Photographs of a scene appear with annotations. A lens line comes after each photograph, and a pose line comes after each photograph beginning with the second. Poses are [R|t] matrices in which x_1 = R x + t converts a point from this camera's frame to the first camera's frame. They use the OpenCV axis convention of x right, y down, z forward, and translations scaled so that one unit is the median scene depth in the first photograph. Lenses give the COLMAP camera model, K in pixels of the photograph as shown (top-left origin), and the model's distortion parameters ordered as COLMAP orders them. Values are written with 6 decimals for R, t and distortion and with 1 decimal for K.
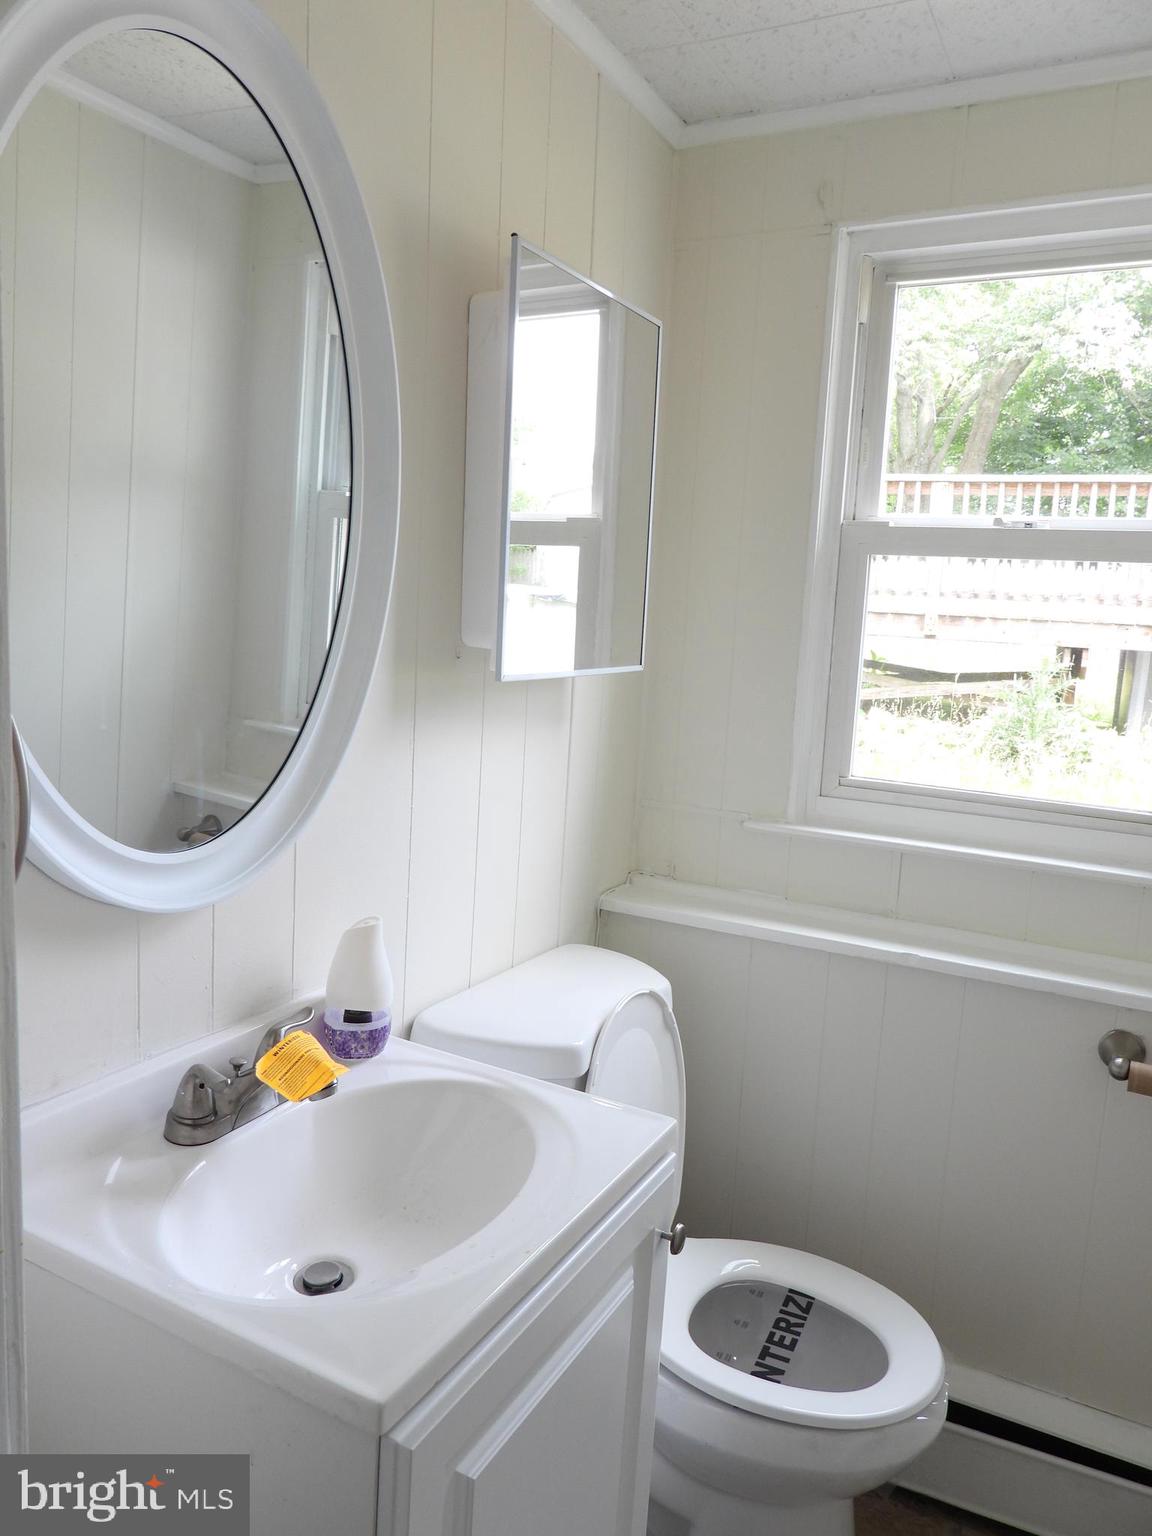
lens RADIAL K [[1103.8, 0, 576.5], [0, 1103.8, 762.4], [0, 0, 1]] dist [-0.017175, 0.005997]
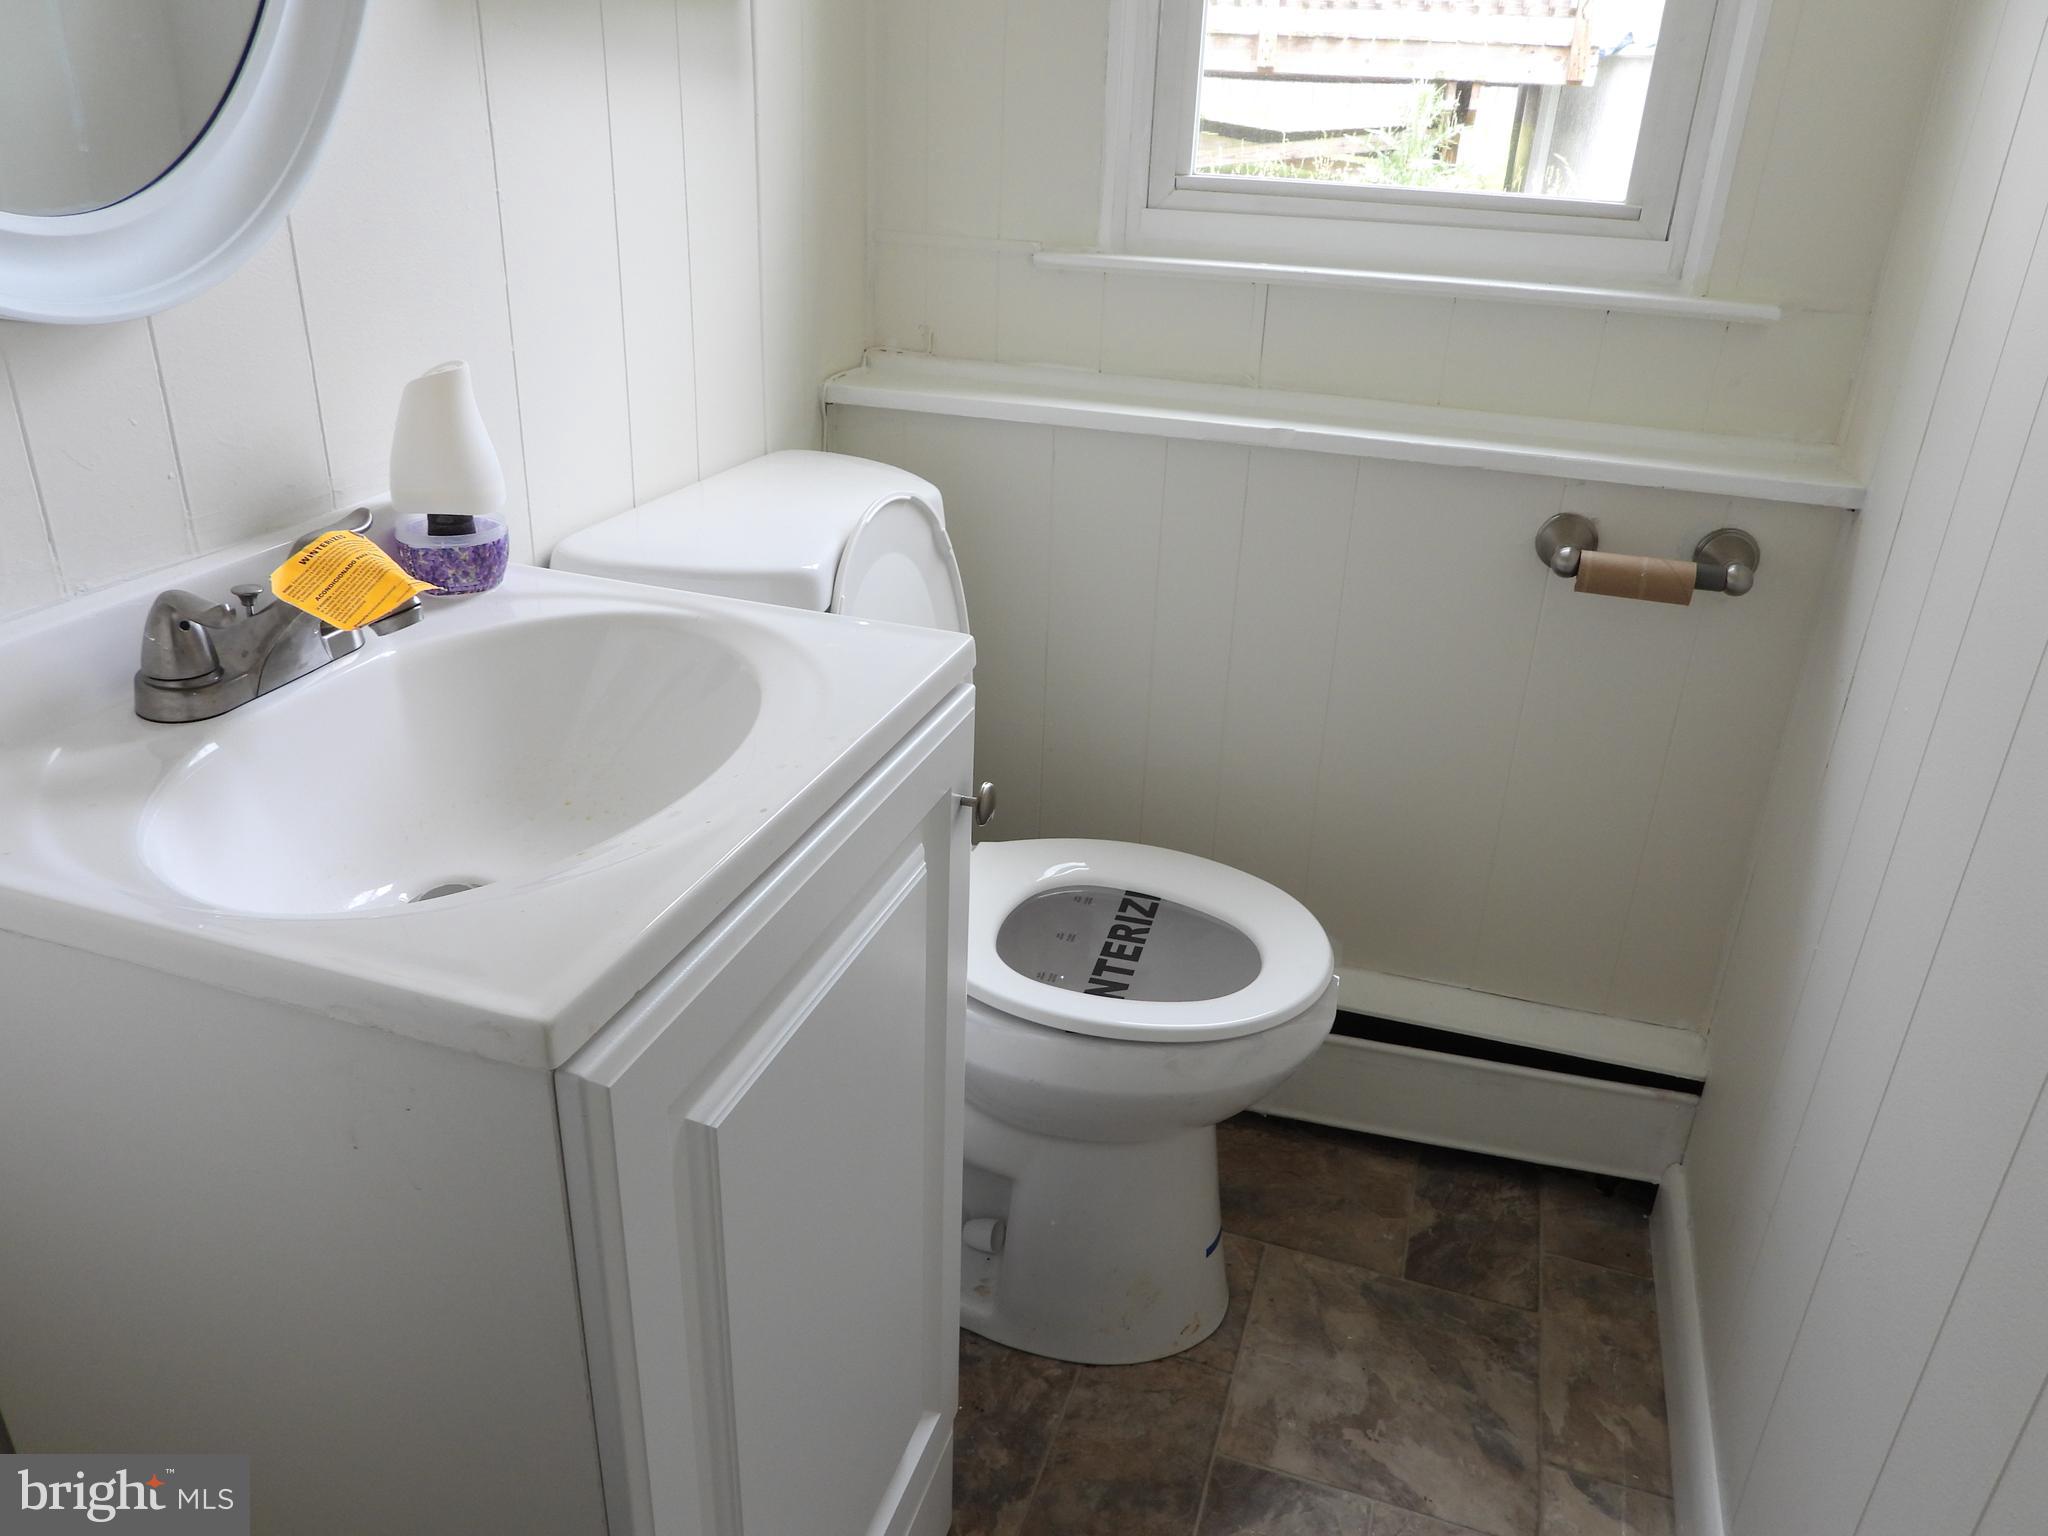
lens RADIAL K [[1471.7, 0, 1028.0], [0, 1471.7, 777.1], [0, 0, 1]] dist [-0.017175, 0.005997]
pose [[0.985333, -0.089376, 0.145364, -0.010124], [0.040571, 0.950137, 0.309183, 0.109804], [-0.165749, -0.298751, 0.939827, 0.116315]]
